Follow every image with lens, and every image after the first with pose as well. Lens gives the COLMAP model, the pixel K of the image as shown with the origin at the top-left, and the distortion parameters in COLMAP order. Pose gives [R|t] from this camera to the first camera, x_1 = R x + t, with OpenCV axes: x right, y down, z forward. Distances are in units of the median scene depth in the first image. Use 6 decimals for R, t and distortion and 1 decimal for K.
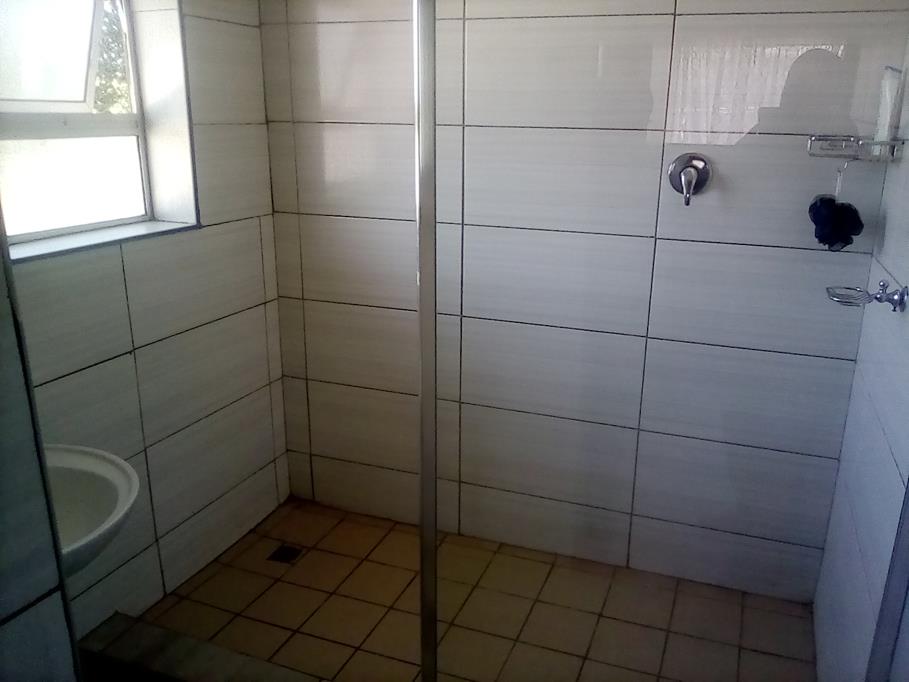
lens RADIAL K [[810.2, 0, 454.5], [0, 810.2, 341.0], [0, 0, 1]] dist [-0.012836, -0.008476]
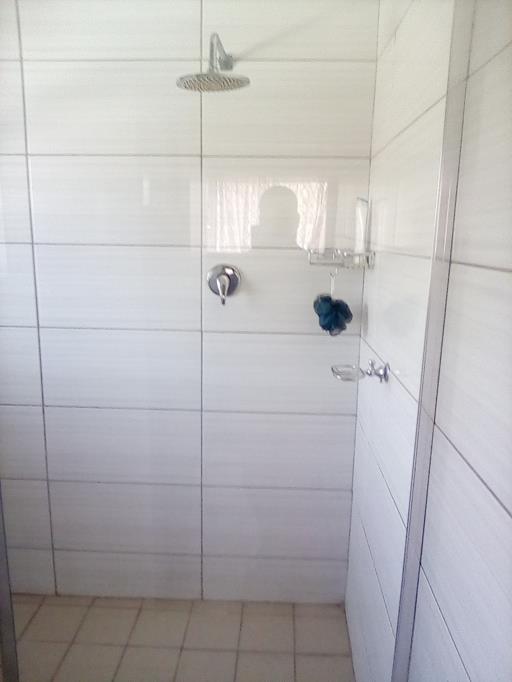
lens RADIAL K [[563.2, 0, 256.0], [0, 563.2, 341.0], [0, 0, 1]] dist [-0.004934, -0.001251]
pose [[0.953449, -0.062671, 0.294971, 0.074208], [0.084448, 0.994518, -0.061664, -0.053289], [-0.289489, 0.083703, 0.953514, 0.155129]]
